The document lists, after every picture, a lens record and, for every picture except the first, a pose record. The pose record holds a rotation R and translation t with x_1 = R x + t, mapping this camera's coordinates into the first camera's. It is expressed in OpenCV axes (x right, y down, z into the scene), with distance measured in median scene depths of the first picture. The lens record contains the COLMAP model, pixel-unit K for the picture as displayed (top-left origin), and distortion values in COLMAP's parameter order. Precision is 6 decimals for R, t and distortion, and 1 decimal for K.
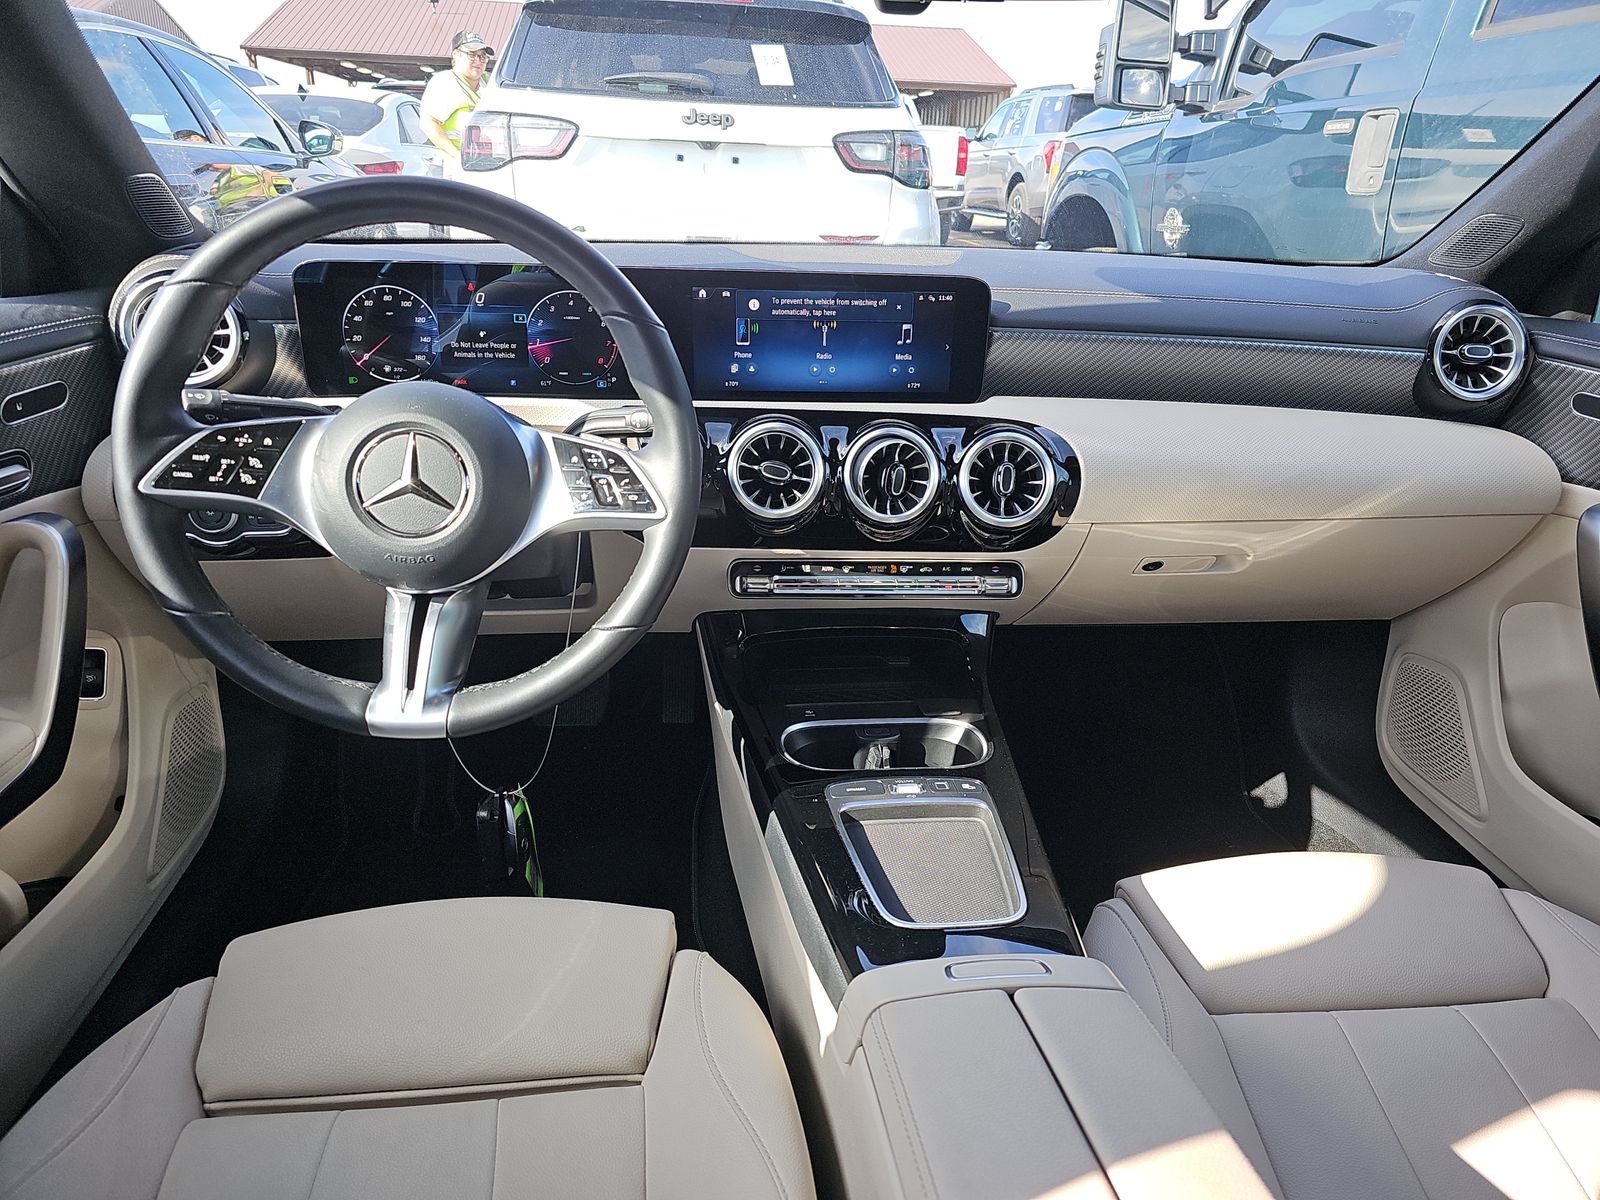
lens RADIAL K [[1042.6, 0, 784.5], [0, 1042.6, 618.8], [0, 0, 1]] dist [0.003873, -0.001590]
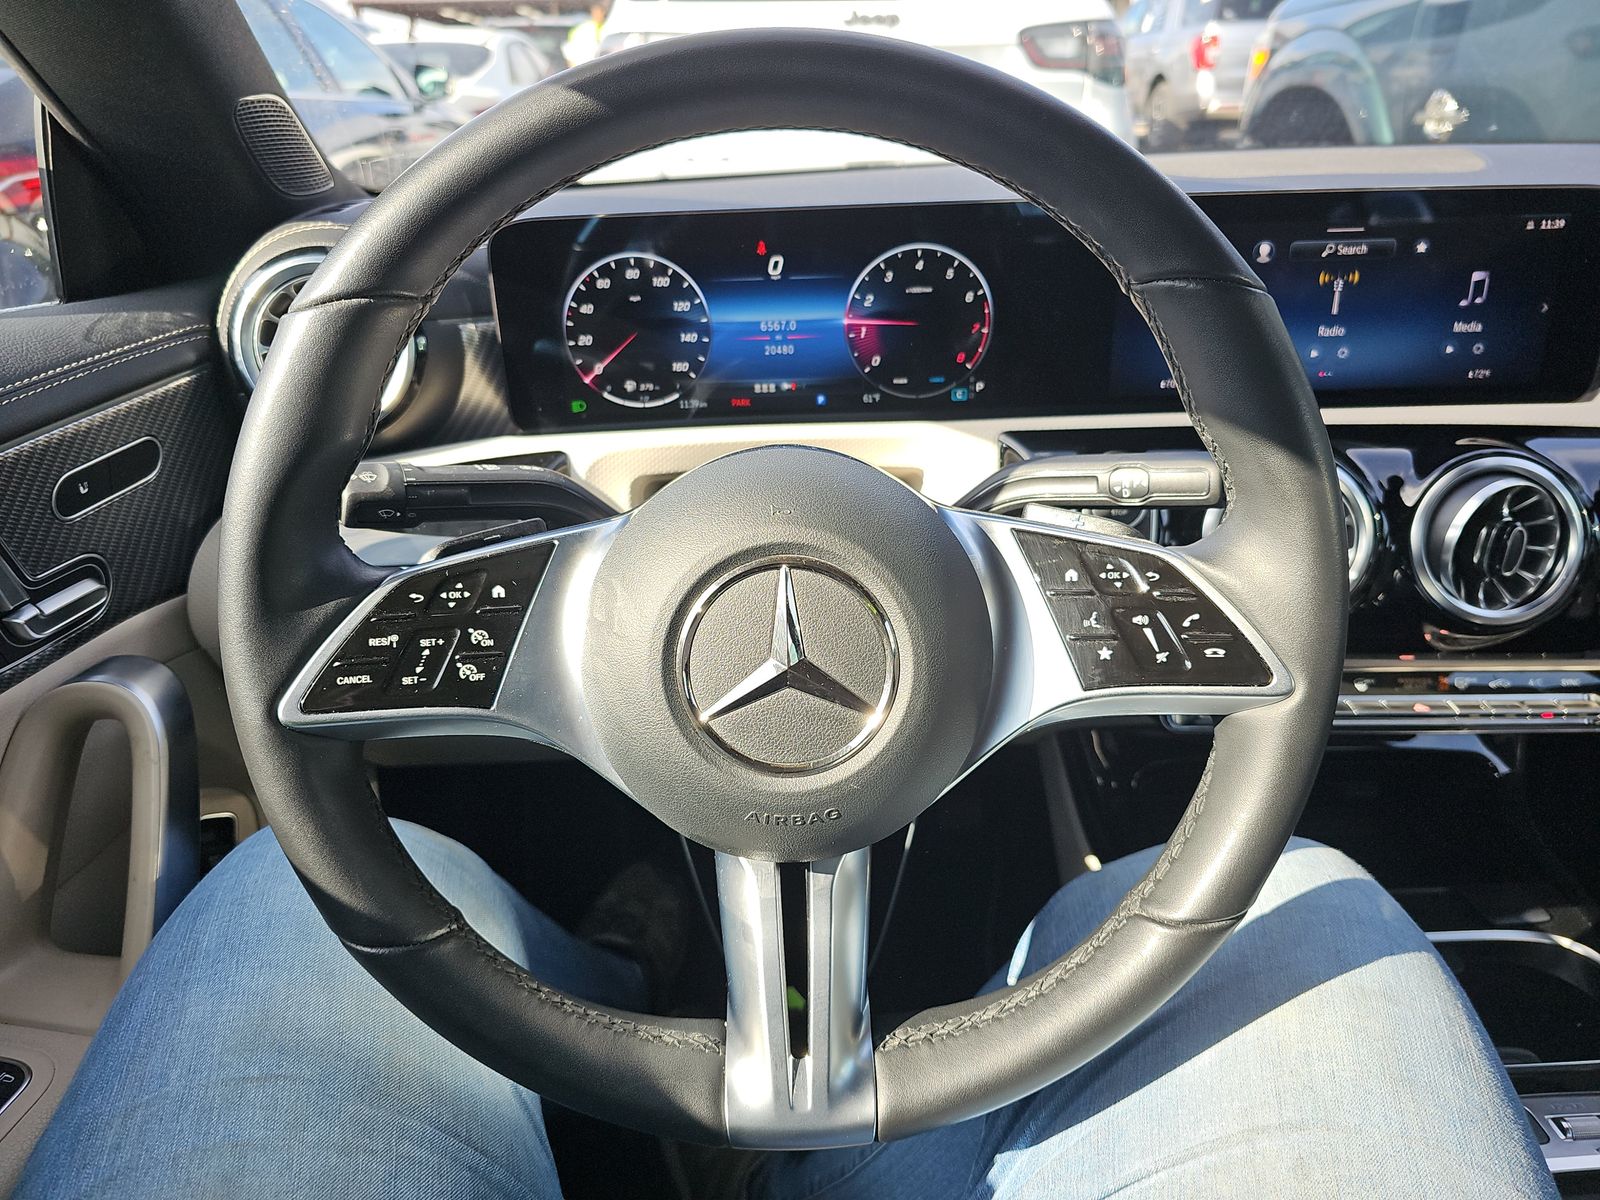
lens RADIAL K [[1085.8, 0, 800.0], [0, 1085.8, 600.0], [0, 0, 1]] dist [0.004272, -0.000196]
pose [[0.994142, -0.018114, -0.106555, -0.227727], [0.021803, 0.999199, 0.033560, -0.139298], [0.105862, -0.035686, 0.993740, 0.375909]]
